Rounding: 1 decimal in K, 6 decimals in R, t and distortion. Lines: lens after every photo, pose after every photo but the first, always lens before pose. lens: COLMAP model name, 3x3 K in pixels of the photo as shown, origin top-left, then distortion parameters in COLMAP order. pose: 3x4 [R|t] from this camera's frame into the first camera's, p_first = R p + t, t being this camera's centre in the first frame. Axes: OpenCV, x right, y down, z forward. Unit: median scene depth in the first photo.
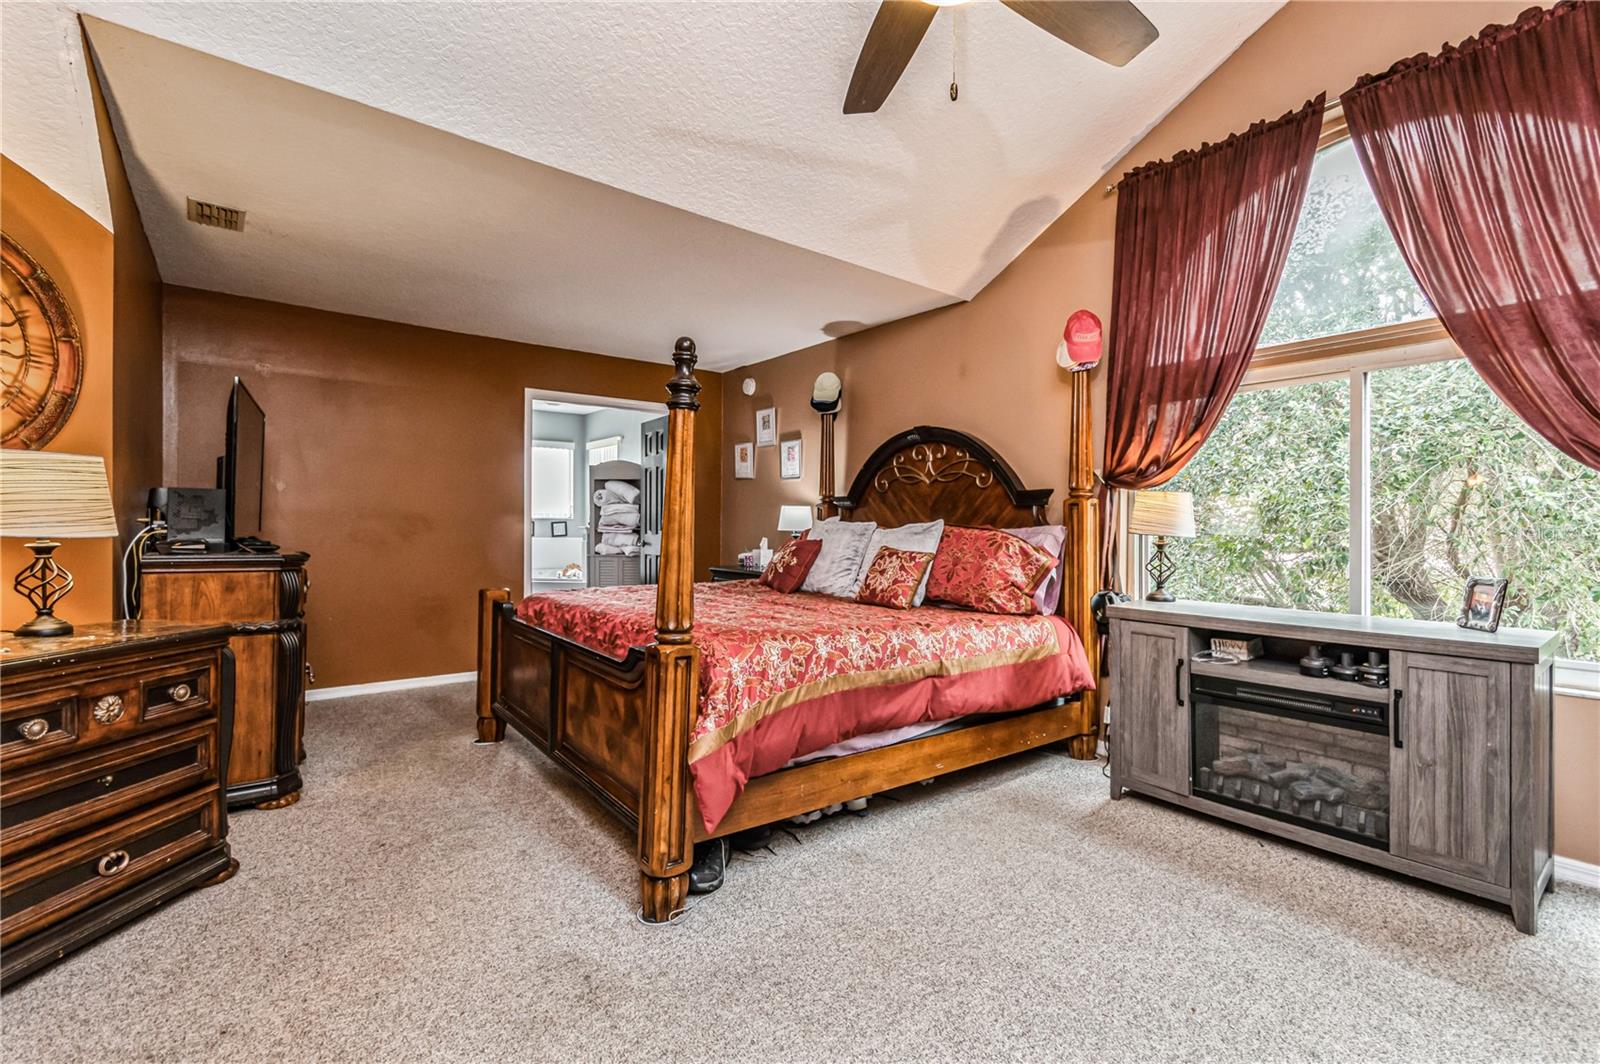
lens RADIAL K [[694.3, 0, 804.5], [0, 694.3, 526.1], [0, 0, 1]] dist [-0.001265, 0.000266]
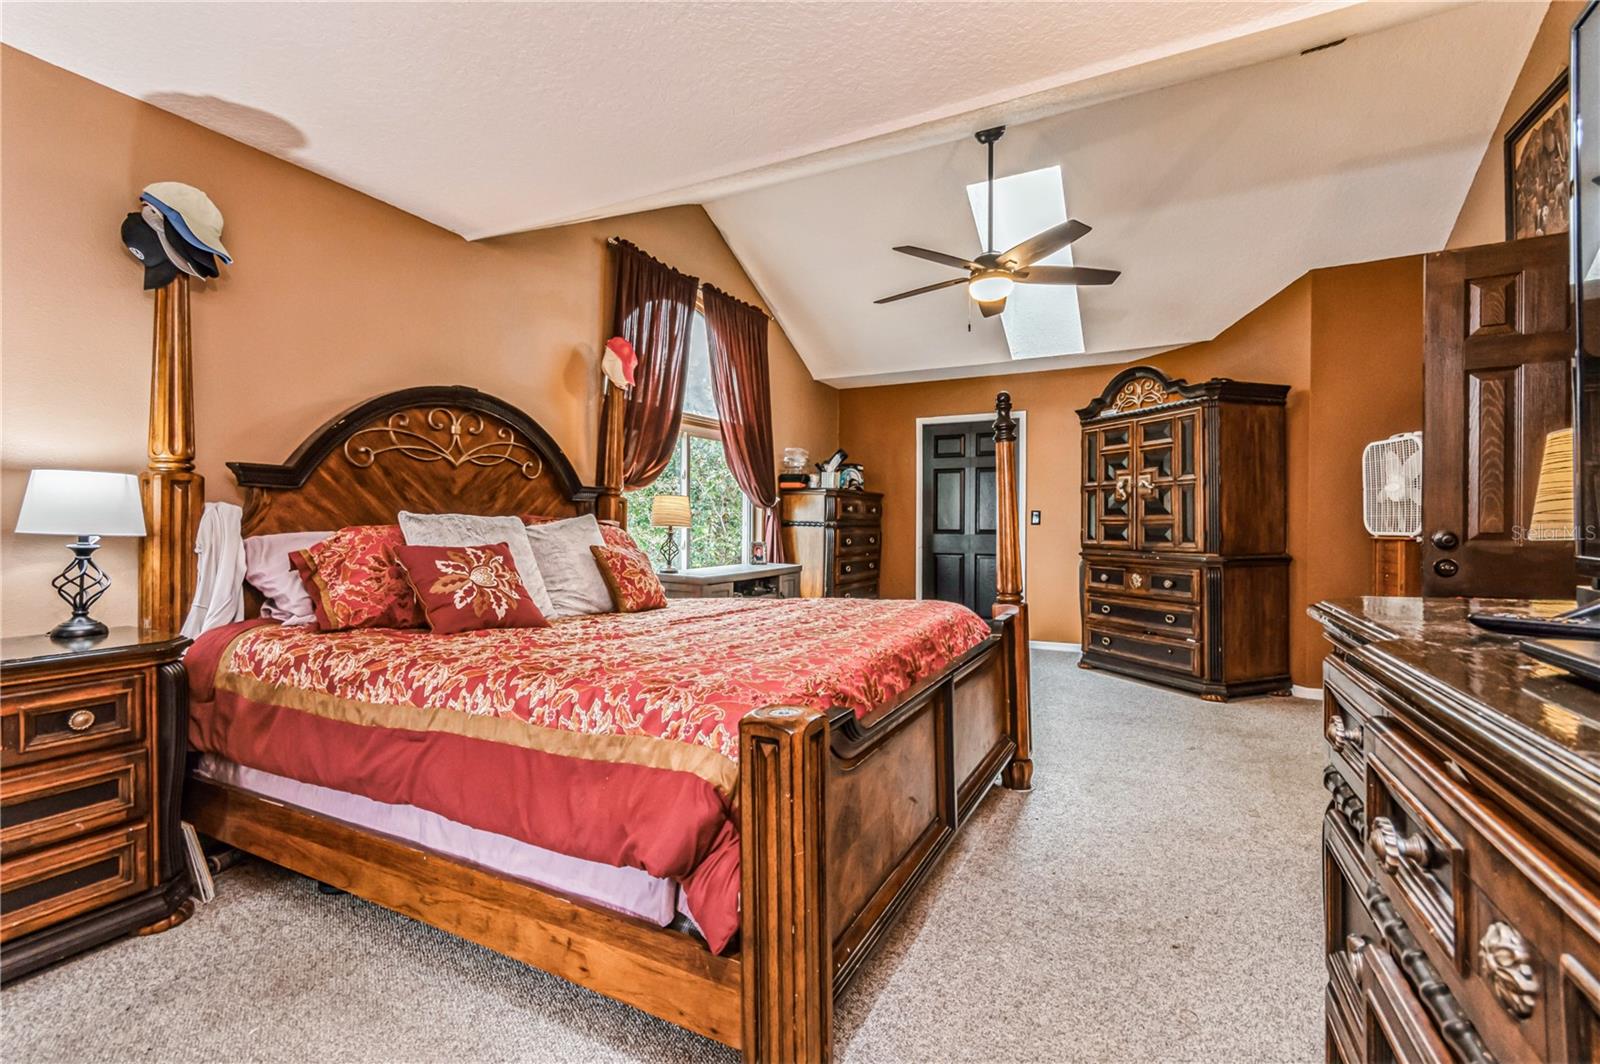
lens RADIAL K [[694.3, 0, 802.7], [0, 694.3, 526.9], [0, 0, 1]] dist [-0.001265, 0.000266]
pose [[-0.416498, -0.010741, 0.909073, -0.720496], [-0.000350, 0.999932, 0.011654, -0.003487], [-0.909136, 0.004536, -0.416474, 1.082102]]
